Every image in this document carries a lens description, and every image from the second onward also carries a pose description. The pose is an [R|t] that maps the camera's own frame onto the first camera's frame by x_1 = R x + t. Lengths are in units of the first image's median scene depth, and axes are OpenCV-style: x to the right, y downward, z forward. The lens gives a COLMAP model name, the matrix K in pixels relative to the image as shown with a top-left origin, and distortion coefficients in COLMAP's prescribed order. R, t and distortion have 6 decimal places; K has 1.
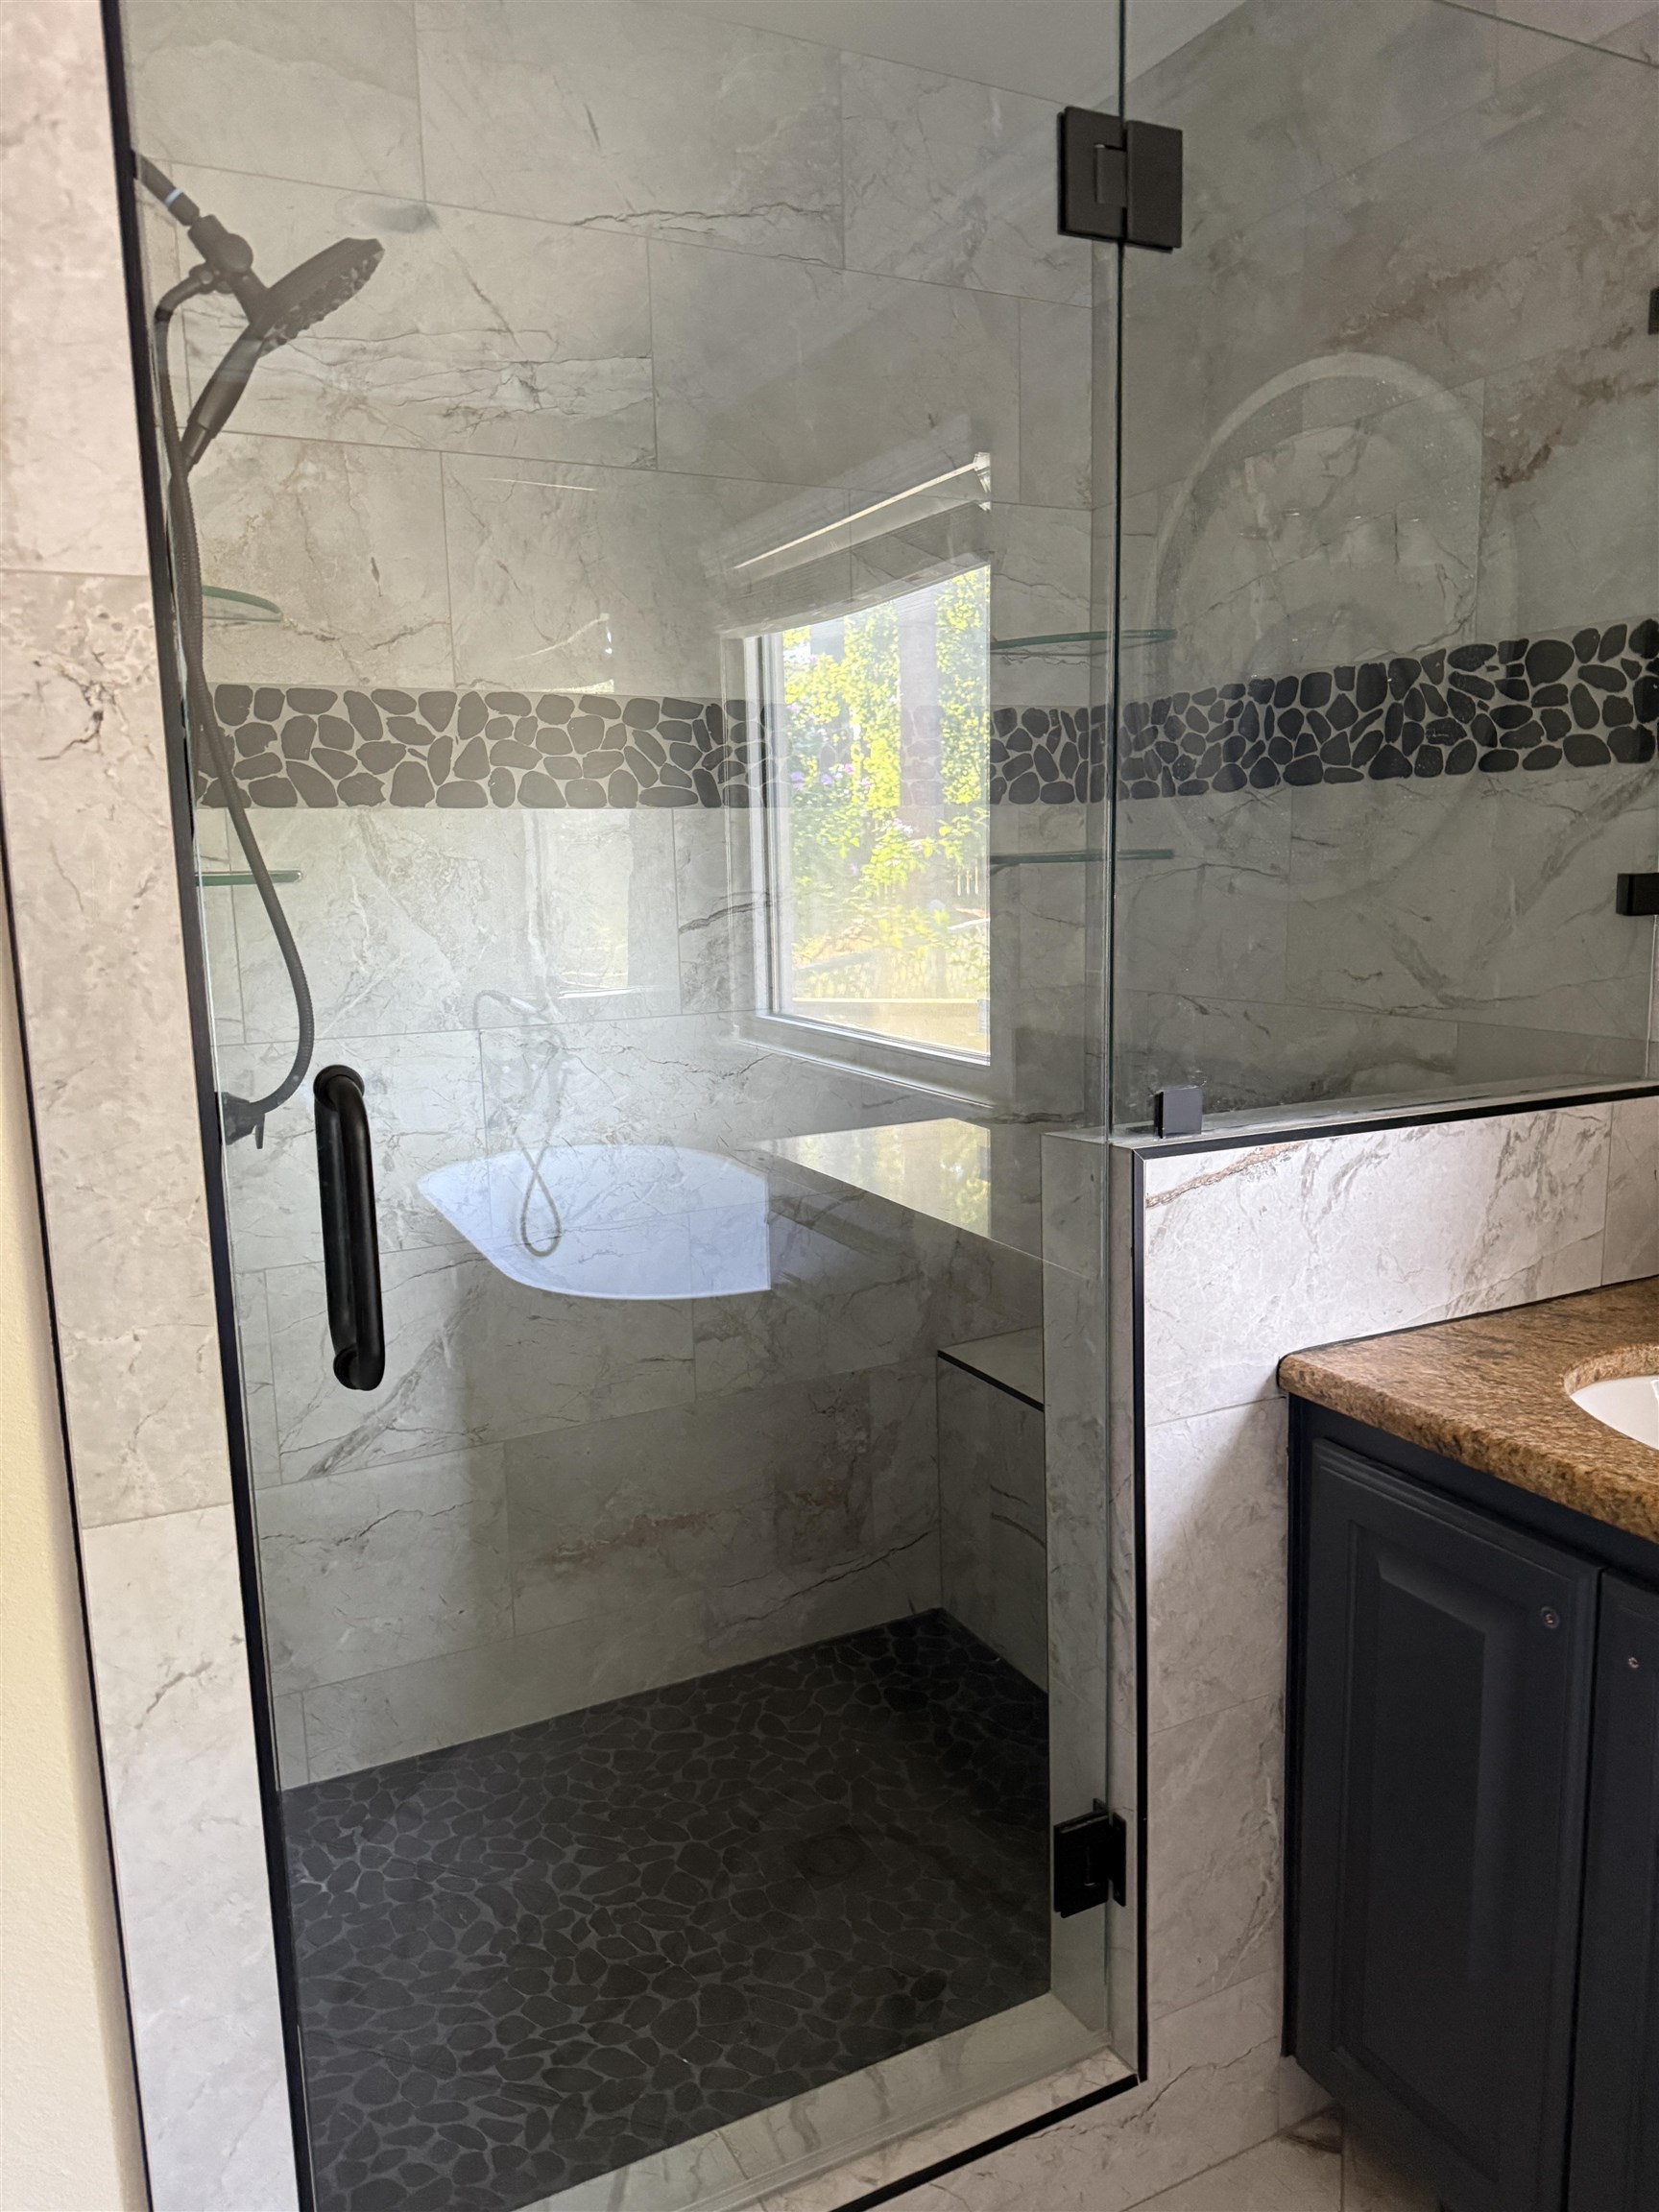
lens RADIAL K [[1573.0, 0, 820.1], [0, 1573.0, 1106.9], [0, 0, 1]] dist [0.009756, -0.011868]
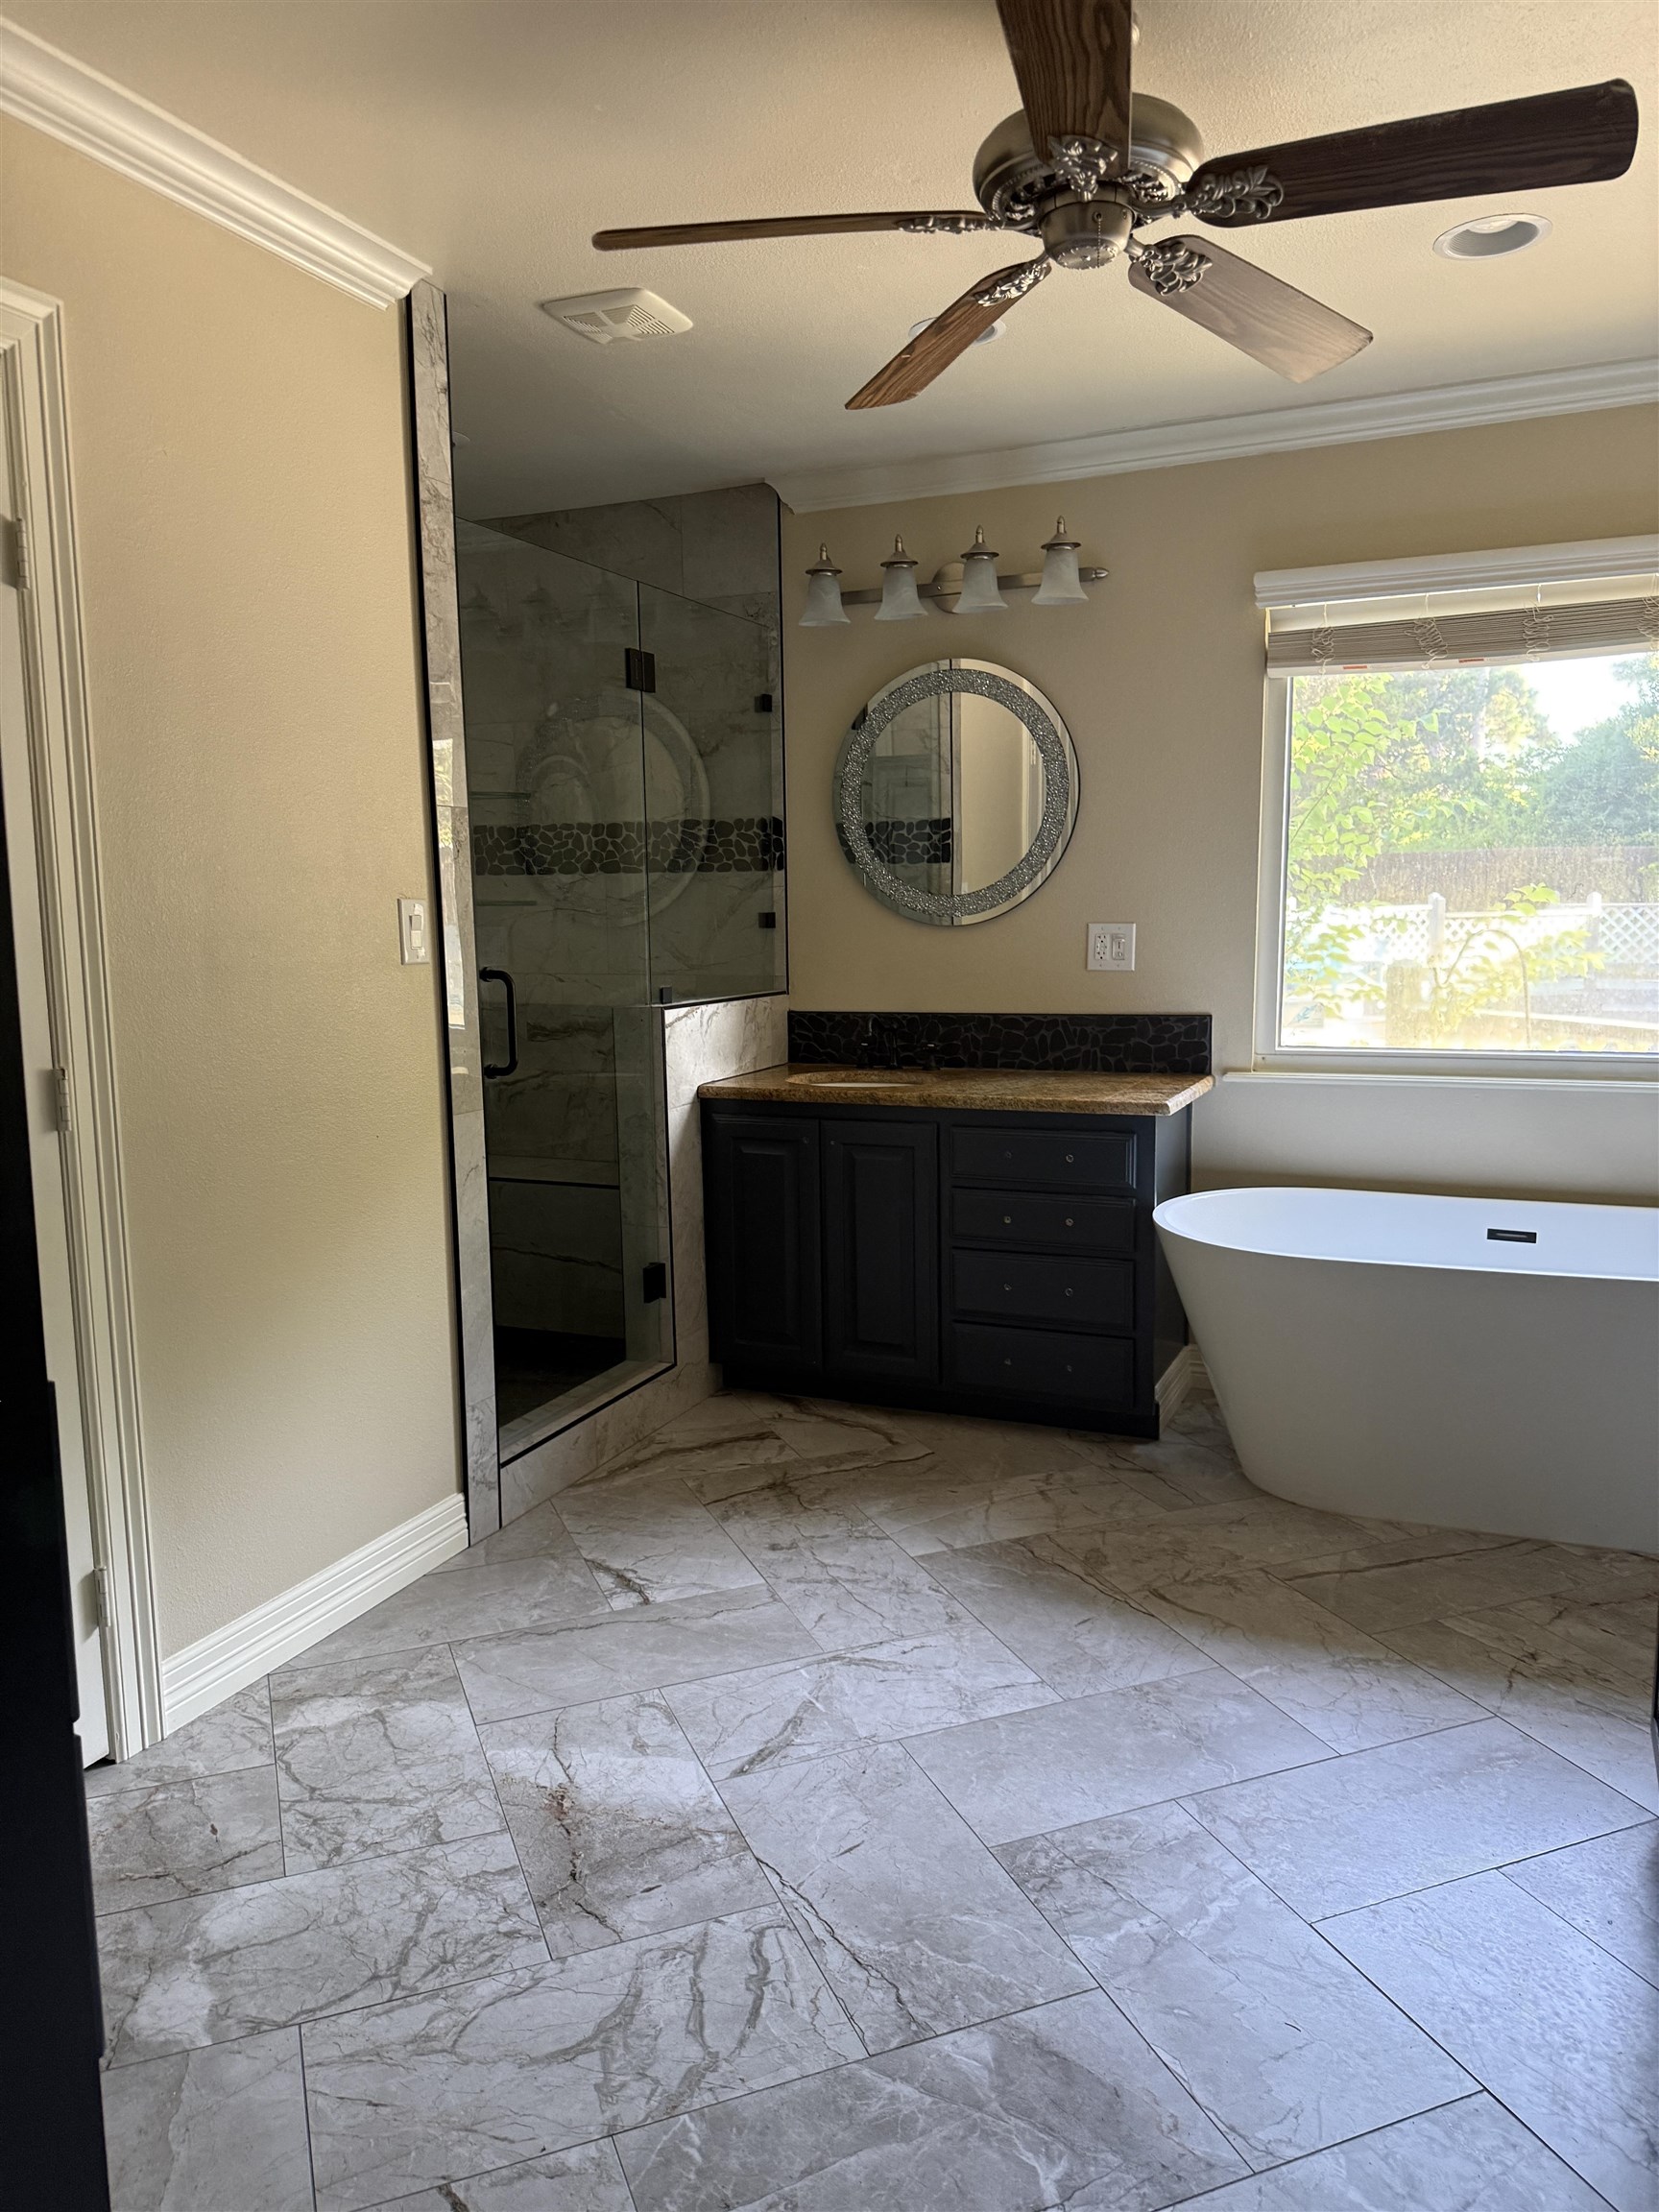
lens RADIAL K [[1558.0, 0, 818.6], [0, 1558.0, 1113.7], [0, 0, 1]] dist [0.179754, -0.342994]
pose [[0.768386, -0.072116, 0.635910, -1.050442], [0.094520, 0.995522, -0.001312, 0.189728], [-0.632968, 0.061114, 0.771762, -1.009254]]
